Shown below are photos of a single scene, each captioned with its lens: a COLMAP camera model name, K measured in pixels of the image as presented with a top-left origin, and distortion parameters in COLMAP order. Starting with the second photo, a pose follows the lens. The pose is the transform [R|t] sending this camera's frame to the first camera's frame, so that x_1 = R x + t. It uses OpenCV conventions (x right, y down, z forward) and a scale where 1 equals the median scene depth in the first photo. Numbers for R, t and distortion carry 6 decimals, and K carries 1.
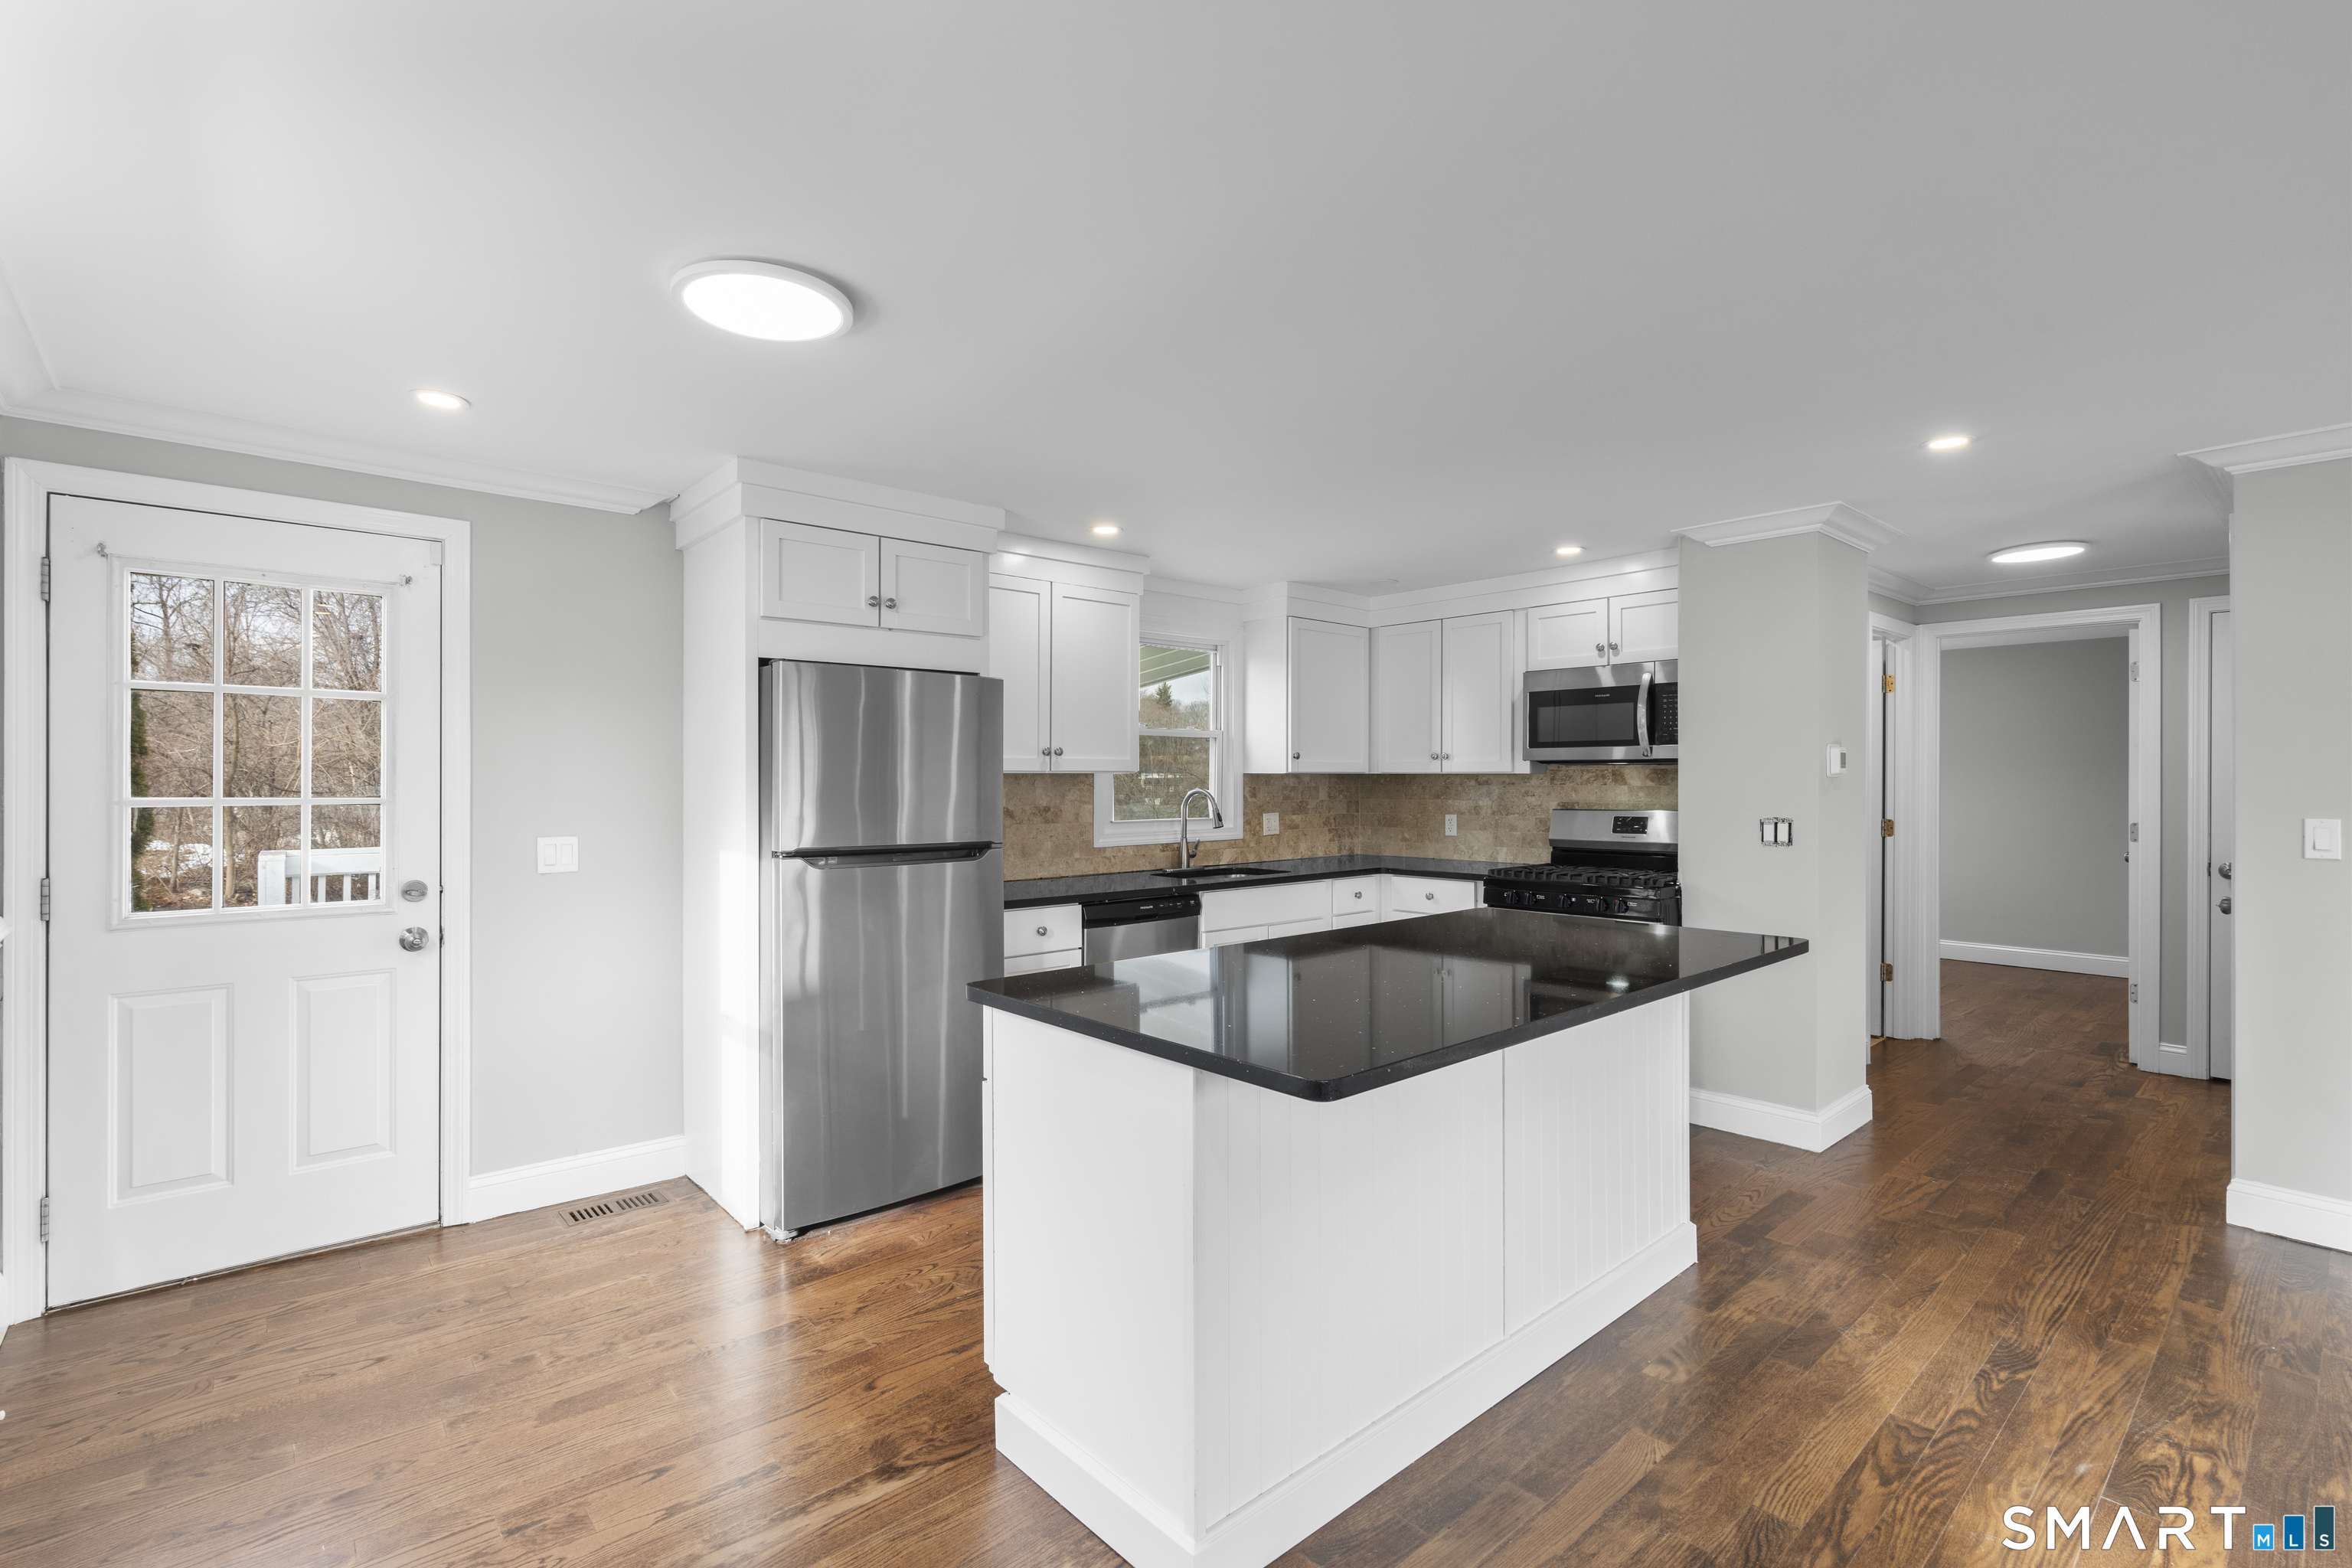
lens RADIAL K [[1078.2, 0, 1188.3], [0, 1078.2, 784.0], [0, 0, 1]] dist [-0.001757, 0.001630]
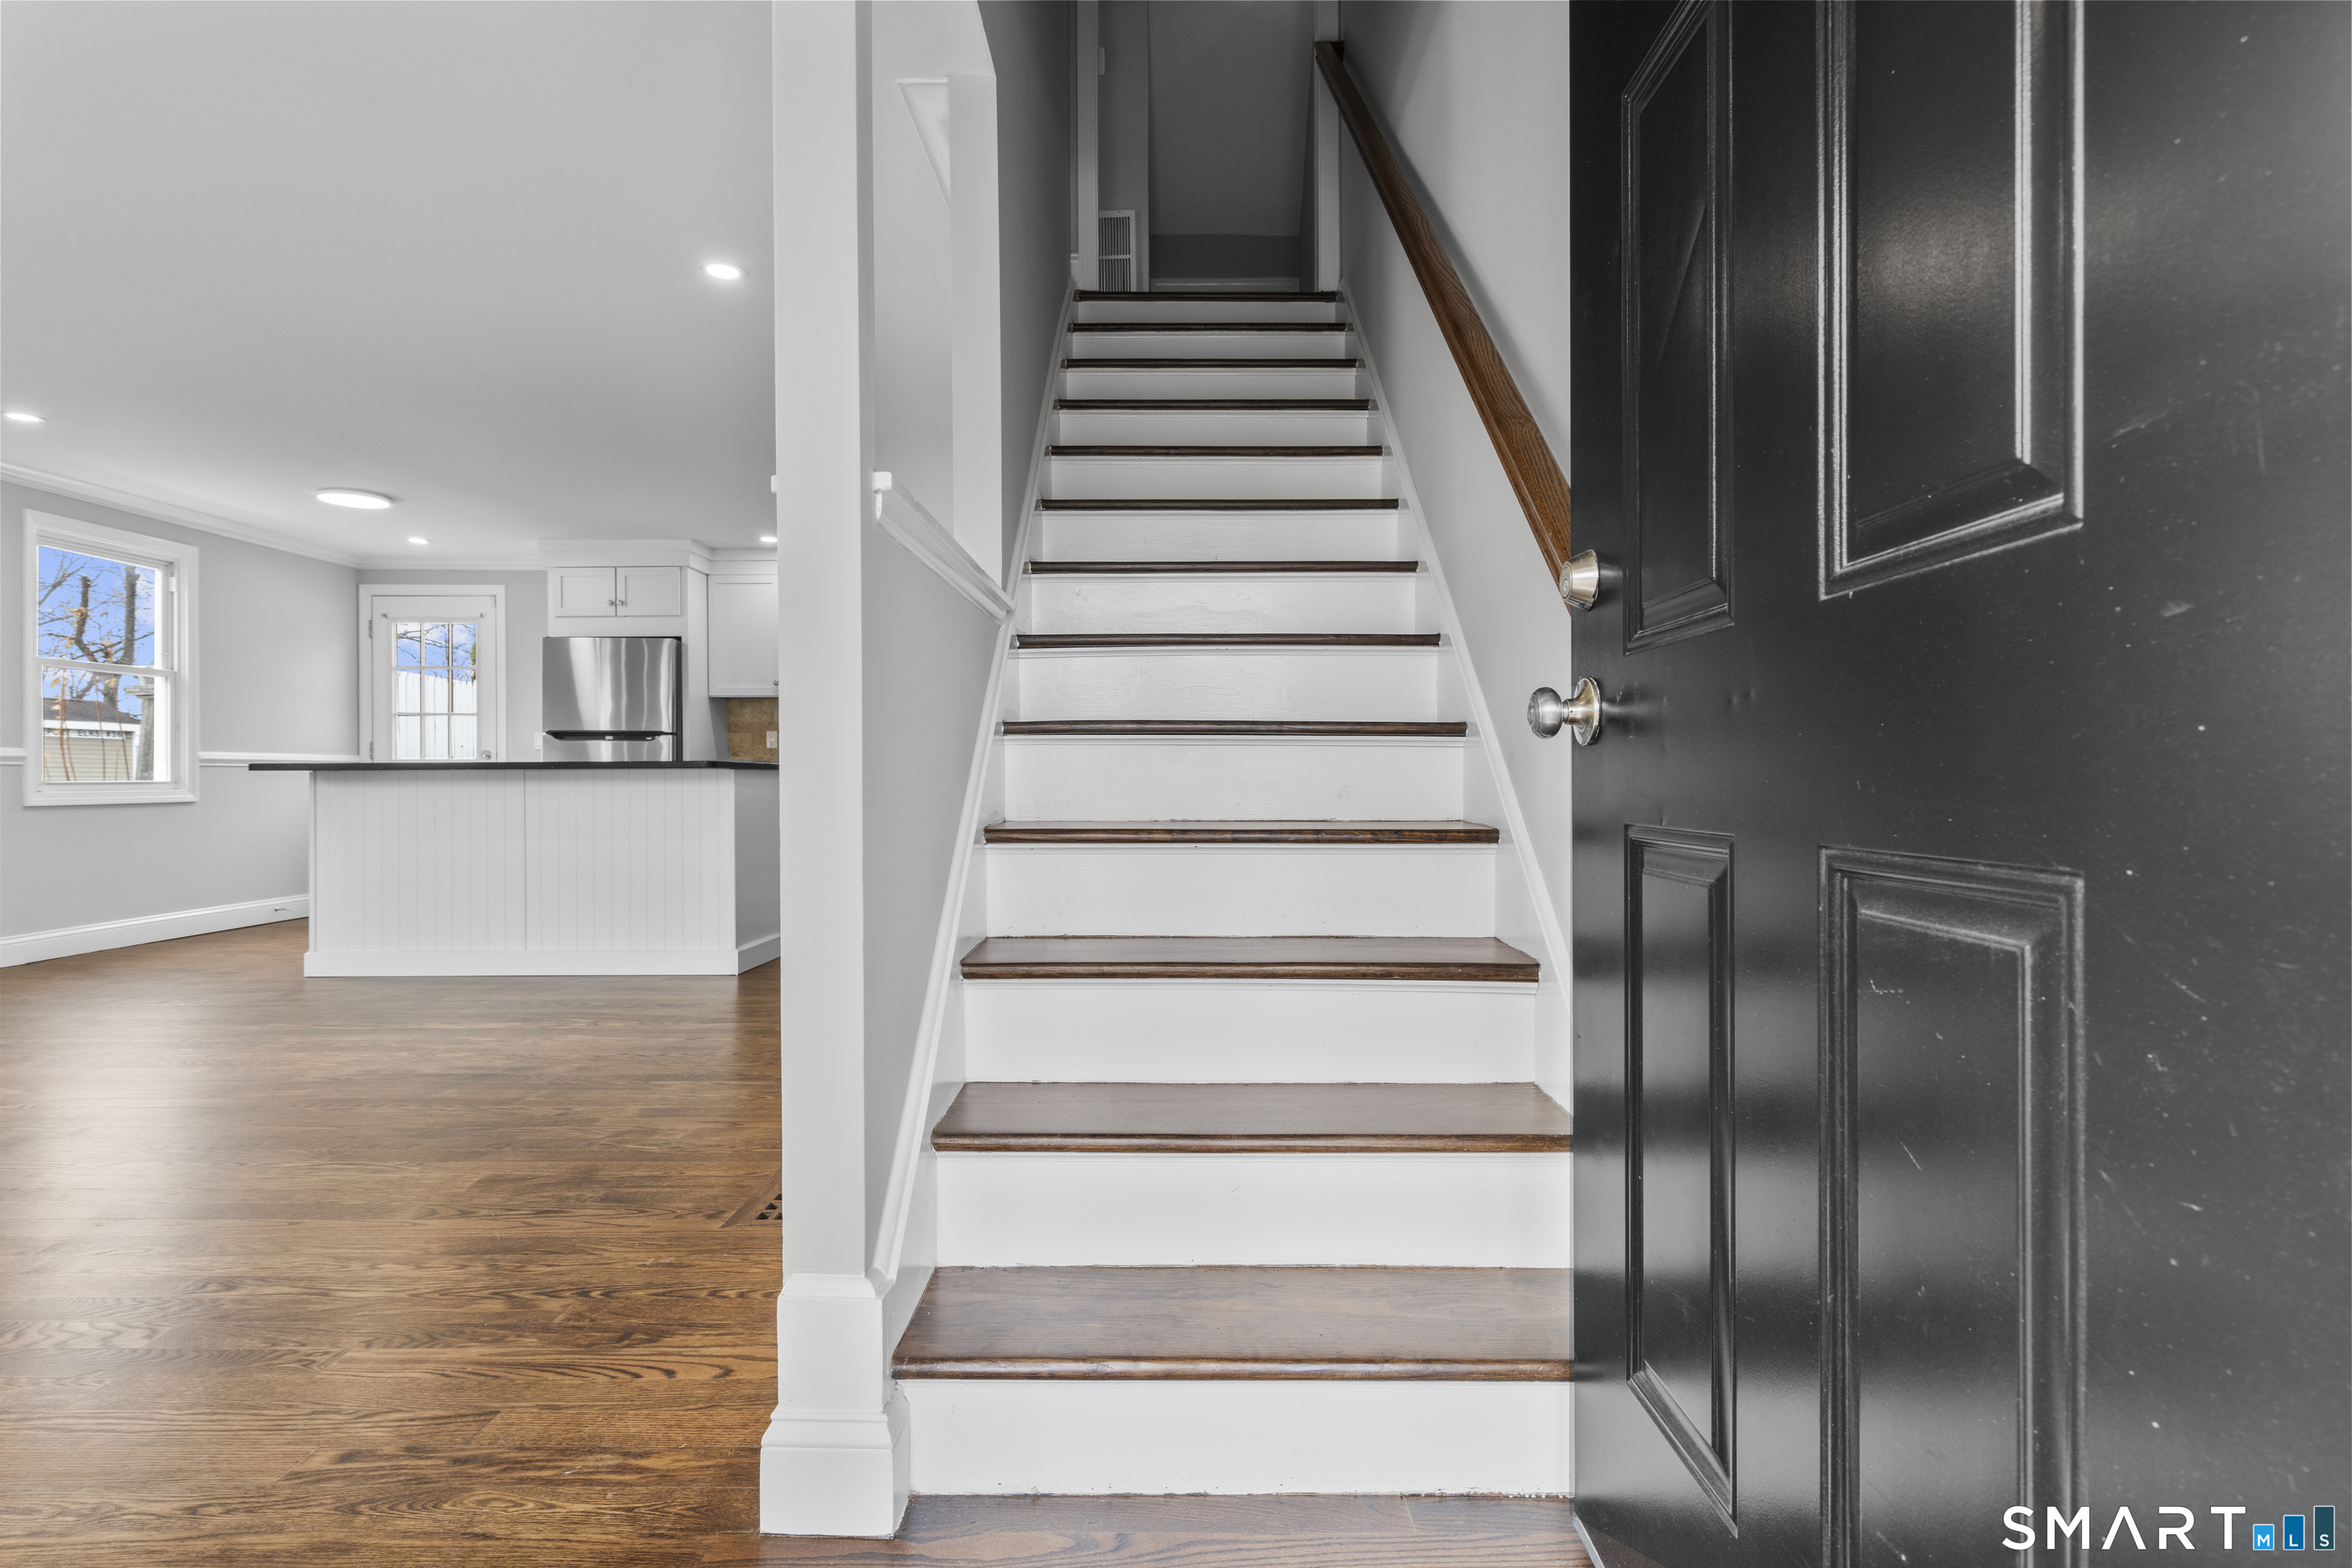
lens RADIAL K [[1145.5, 0, 1122.3], [0, 1145.5, 786.4], [0, 0, 1]] dist [0.000699, 0.002608]
pose [[0.740708, 0.007658, -0.671783, 1.165504], [0.000052, 0.999934, 0.011456, 0.087314], [0.671827, -0.008520, 0.740659, 0.079501]]
